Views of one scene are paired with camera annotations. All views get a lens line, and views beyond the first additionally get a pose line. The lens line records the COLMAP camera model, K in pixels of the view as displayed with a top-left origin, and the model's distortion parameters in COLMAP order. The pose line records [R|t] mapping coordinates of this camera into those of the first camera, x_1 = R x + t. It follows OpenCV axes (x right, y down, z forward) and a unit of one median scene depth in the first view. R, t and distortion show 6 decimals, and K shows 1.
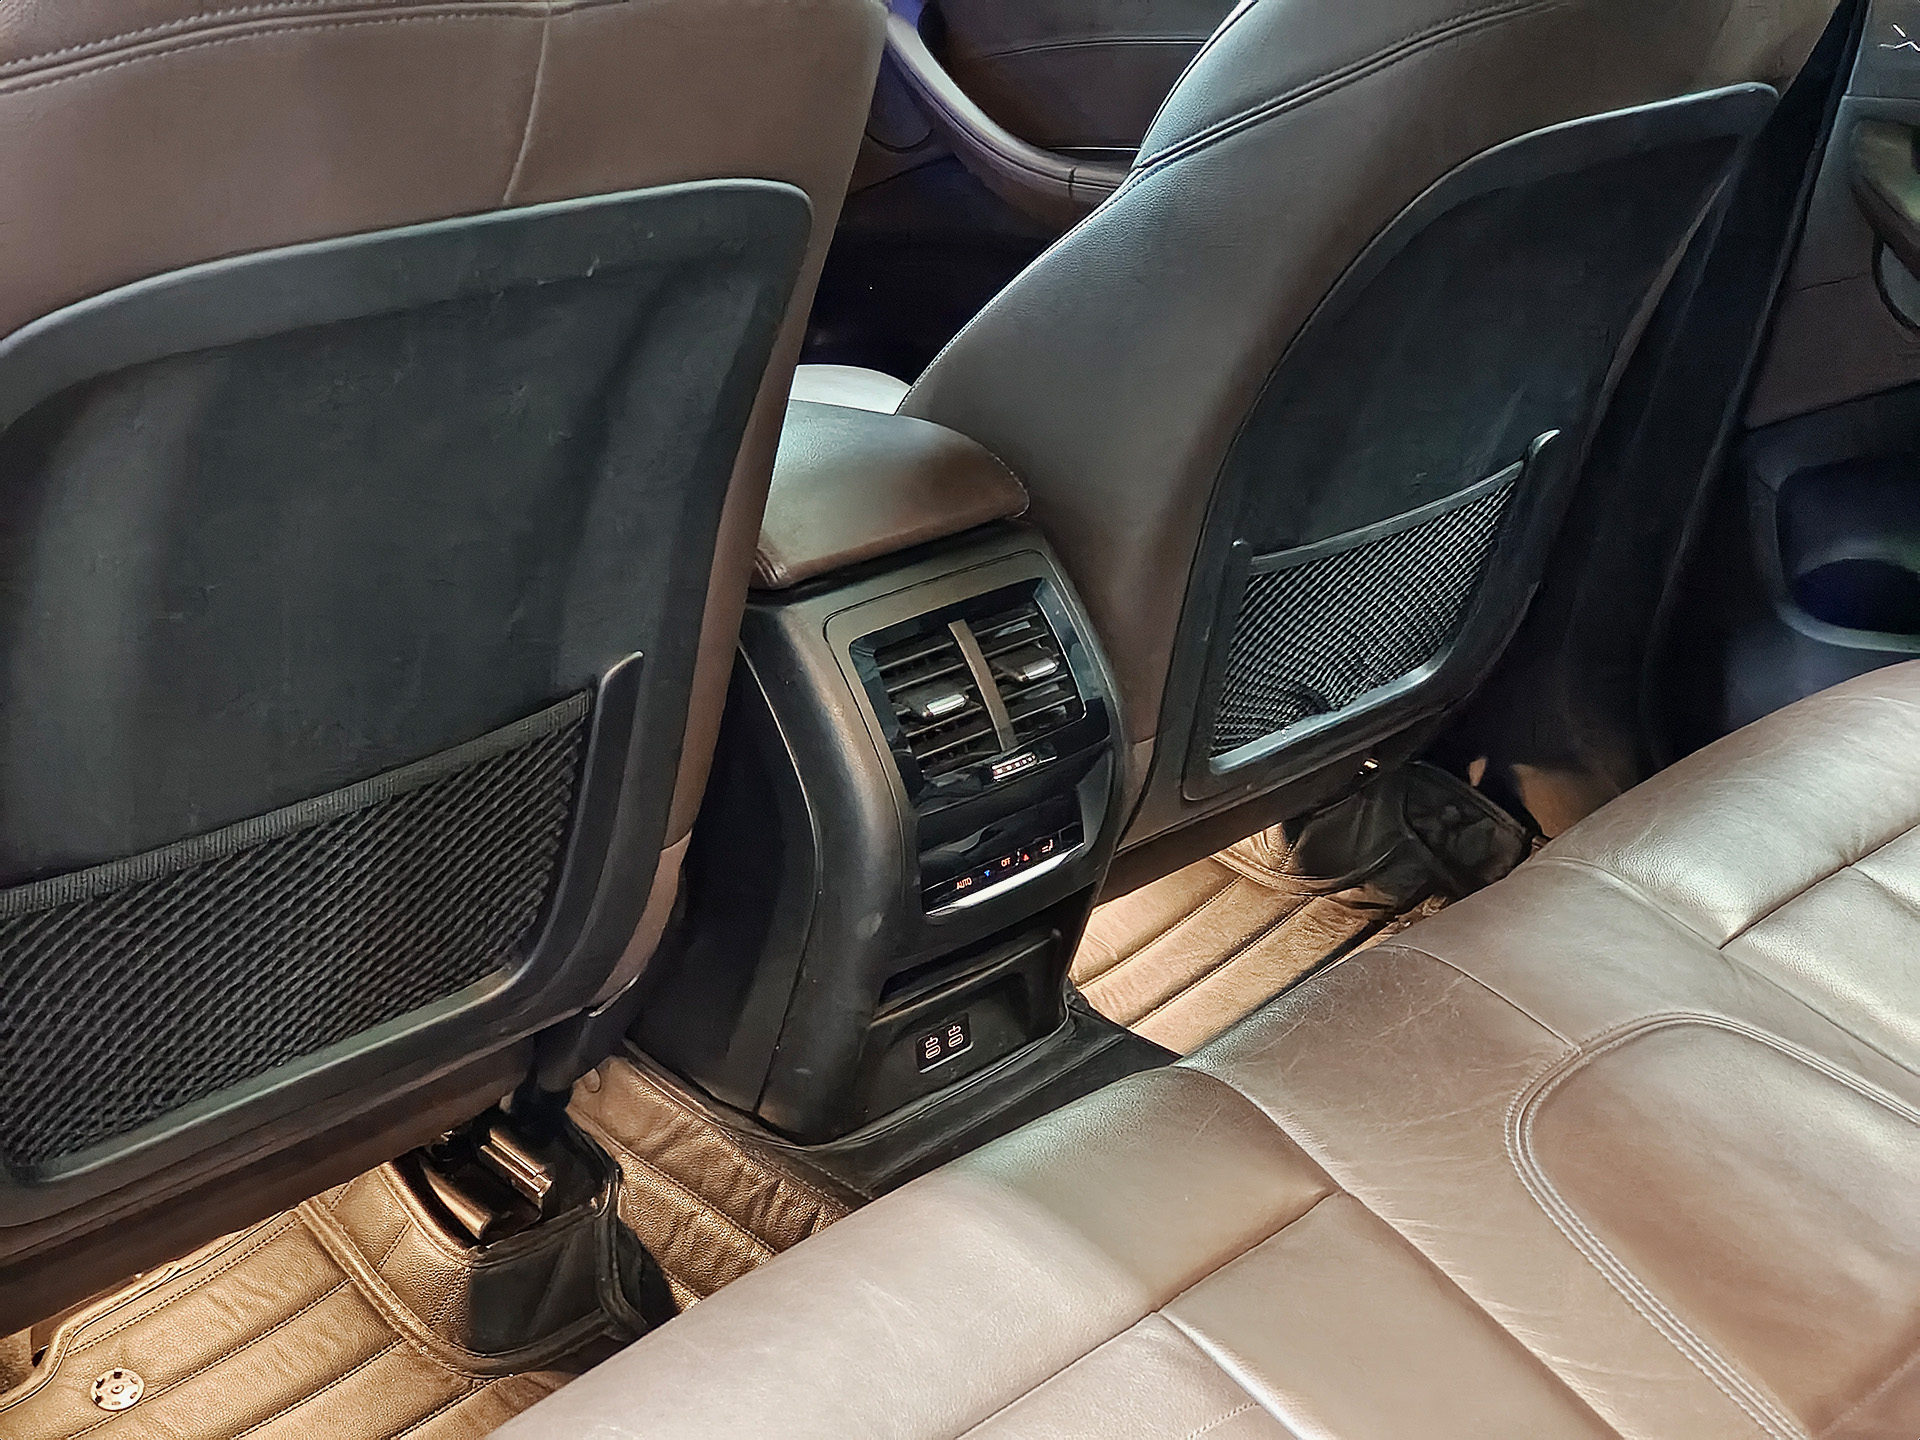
lens RADIAL K [[2652.9, 0, 960.0], [0, 2652.9, 720.0], [0, 0, 1]] dist [0.169347, -0.384671]
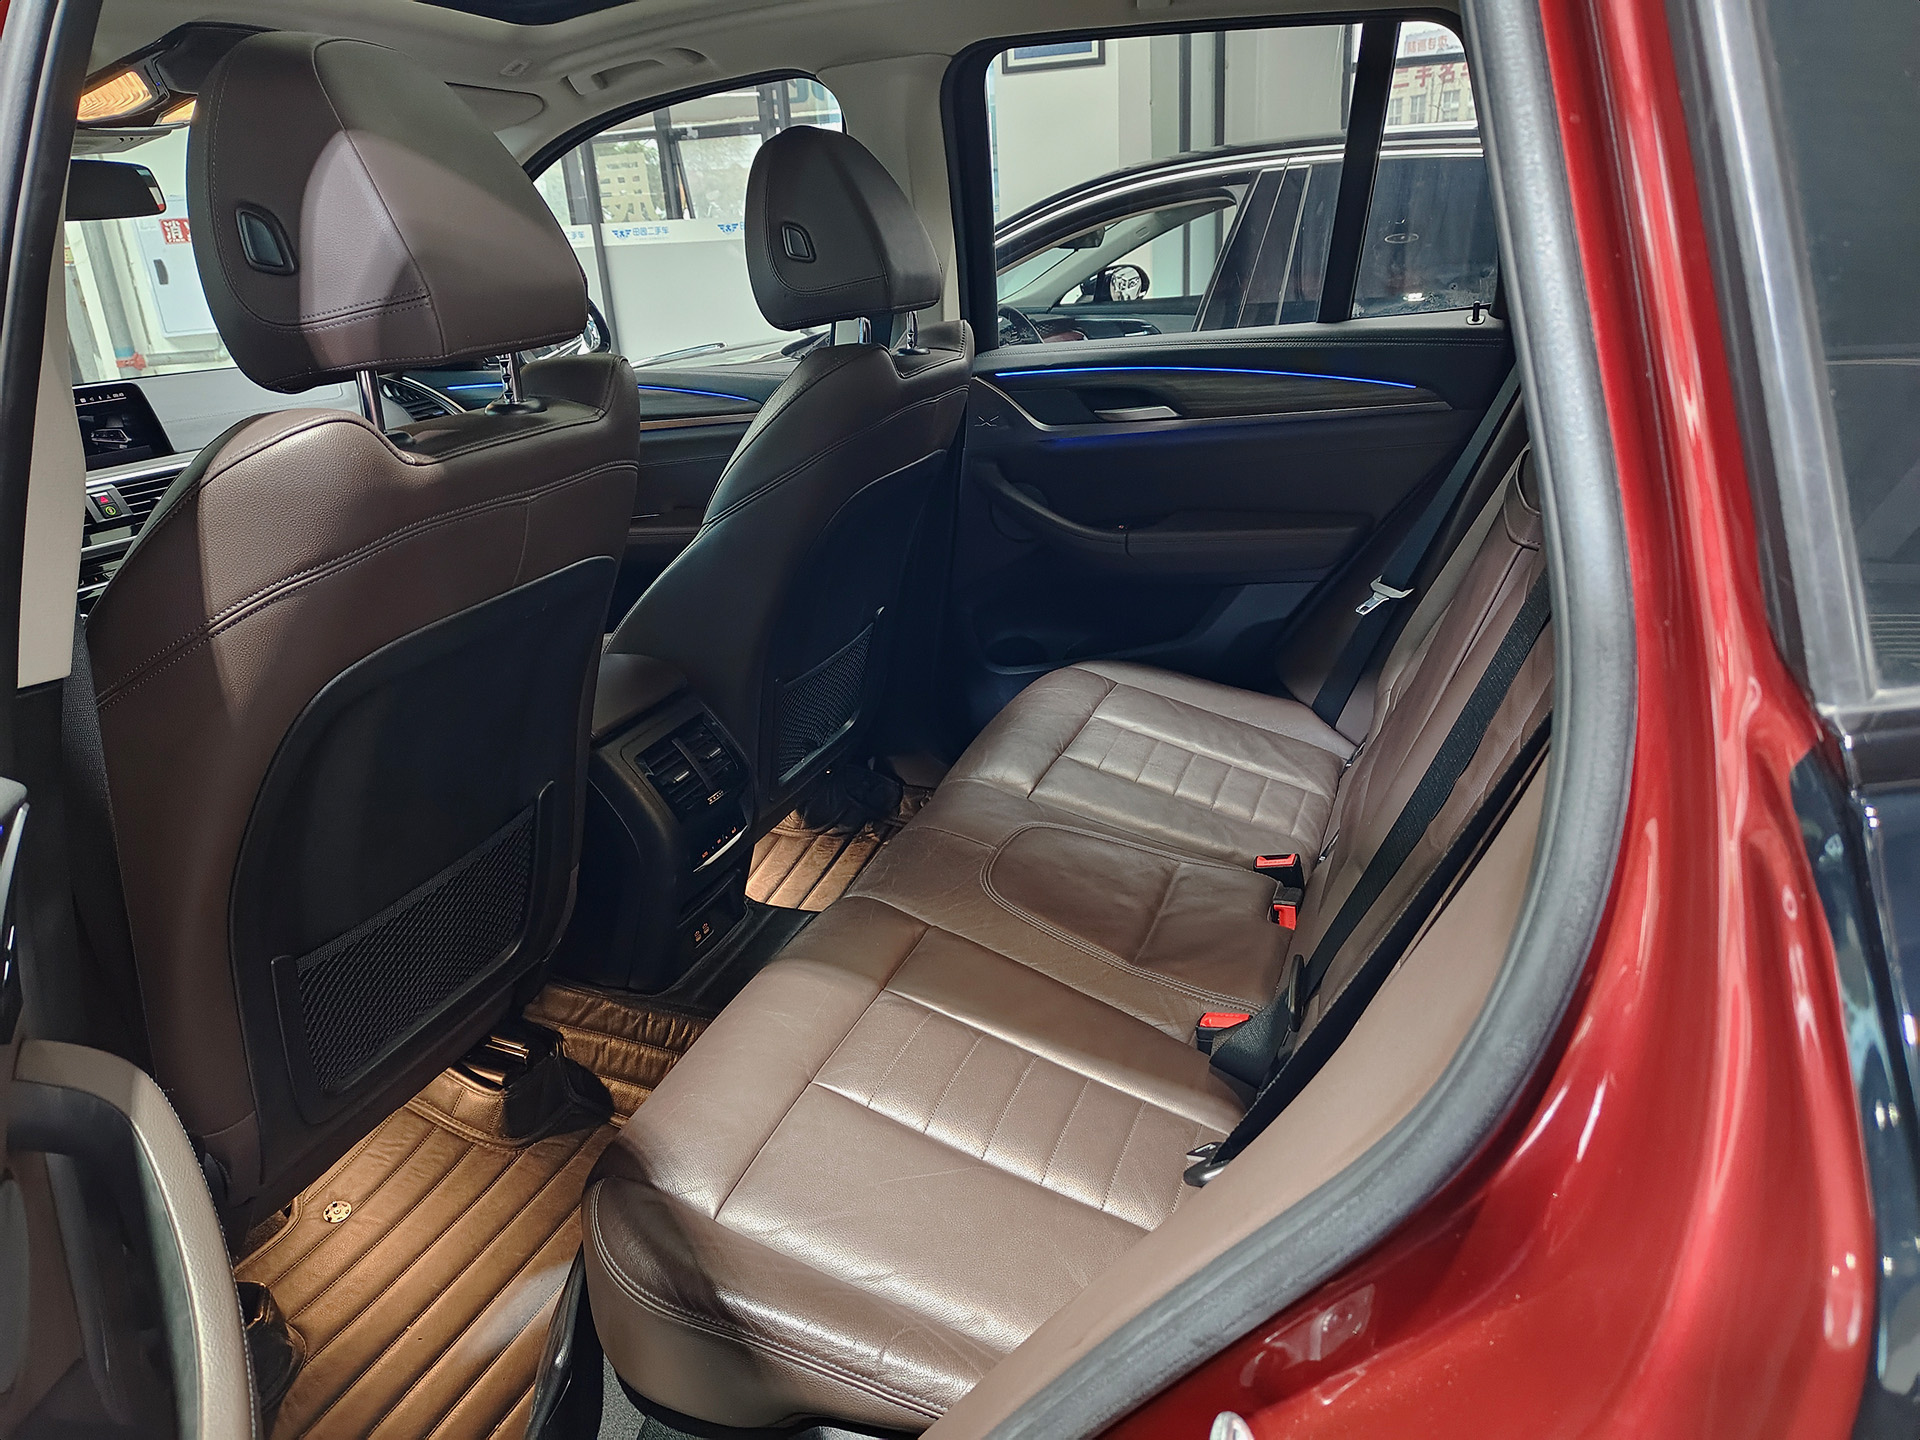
lens RADIAL K [[1376.2, 0, 960.0], [0, 1376.2, 720.0], [0, 0, 1]] dist [-0.004917, 0.027787]
pose [[0.913243, -0.216956, 0.344843, -0.165117], [0.232112, 0.972685, -0.002738, 0.005201], [-0.334830, 0.082543, 0.938656, -0.134733]]
